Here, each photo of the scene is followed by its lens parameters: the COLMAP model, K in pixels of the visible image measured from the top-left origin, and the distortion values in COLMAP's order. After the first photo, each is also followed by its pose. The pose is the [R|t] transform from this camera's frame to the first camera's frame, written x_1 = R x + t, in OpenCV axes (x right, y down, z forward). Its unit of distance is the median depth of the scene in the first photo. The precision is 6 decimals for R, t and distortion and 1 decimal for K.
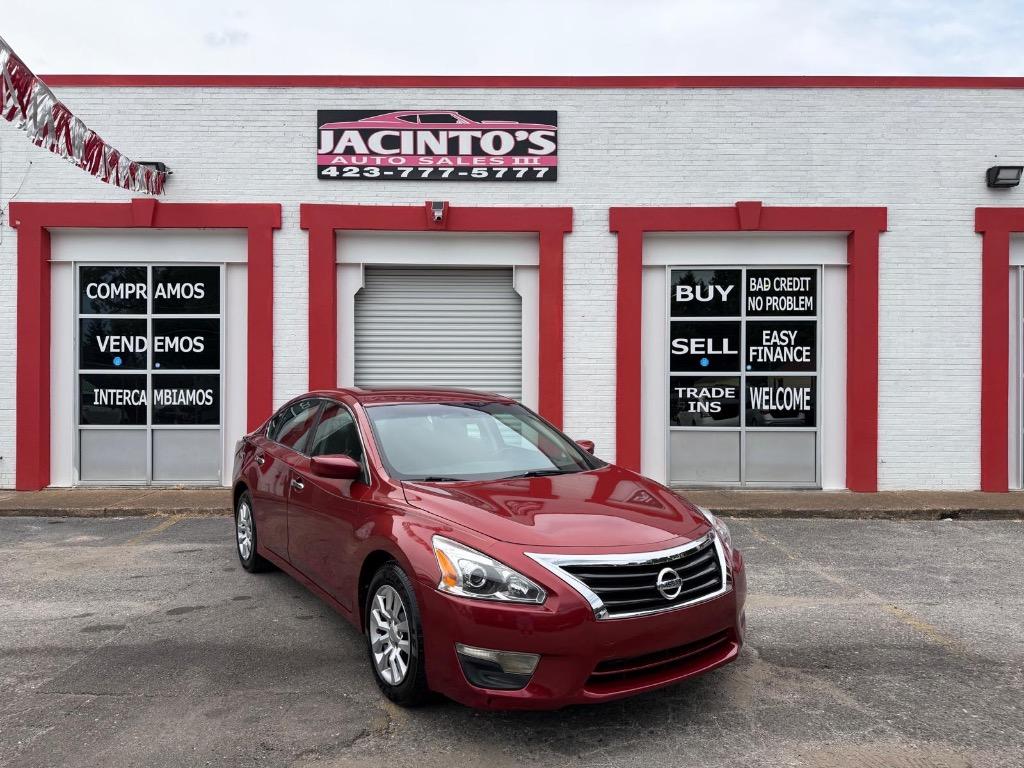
lens RADIAL K [[753.4, 0, 518.7], [0, 753.4, 382.1], [0, 0, 1]] dist [0.016219, -0.013196]
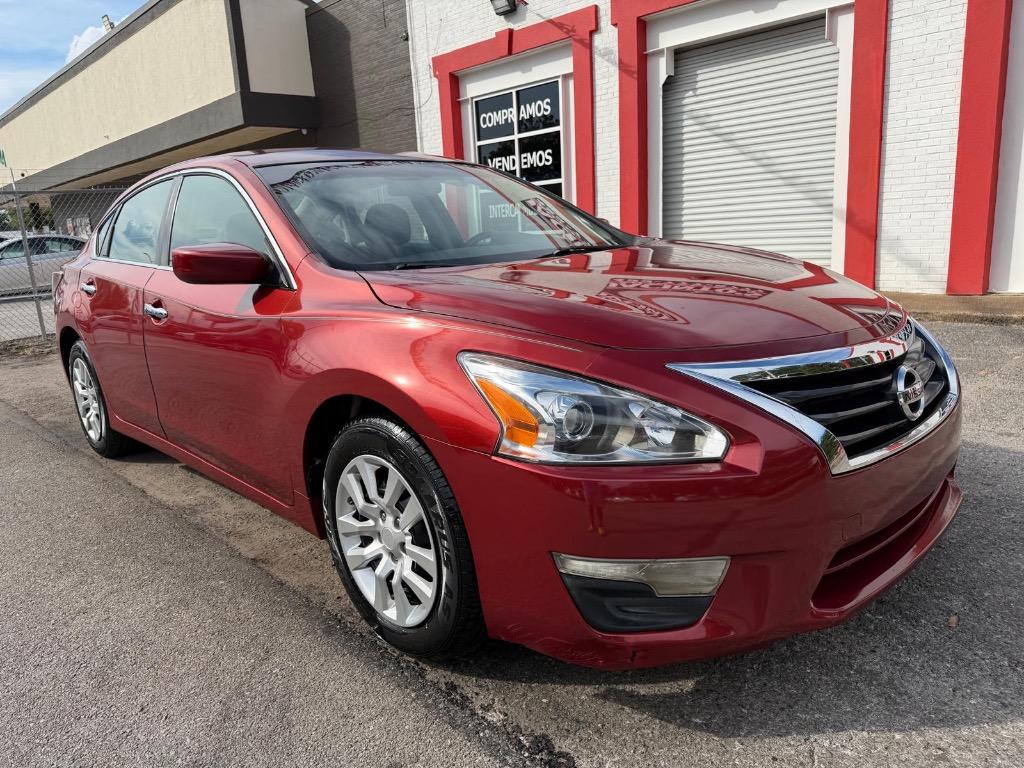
lens RADIAL K [[753.4, 0, 491.4], [0, 753.4, 392.3], [0, 0, 1]] dist [0.016219, -0.013196]
pose [[0.676533, 0.115125, -0.727358, 0.381005], [0.062892, 0.975063, 0.212829, 0.047503], [0.733722, -0.189731, 0.652422, 0.137001]]
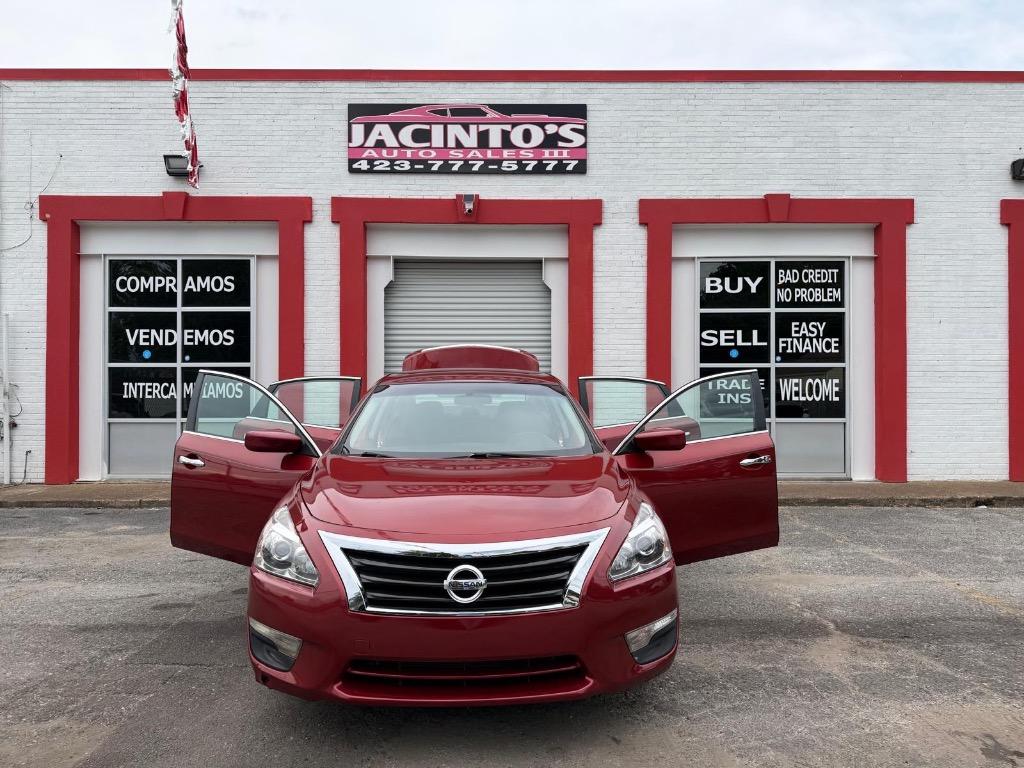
lens RADIAL K [[753.4, 0, 511.4], [0, 753.4, 382.9], [0, 0, 1]] dist [0.016219, -0.013196]
pose [[0.999953, -0.003075, 0.009233, -0.059325], [0.003185, 0.999924, -0.011885, 0.023555], [-0.009196, 0.011914, 0.999887, -0.001374]]
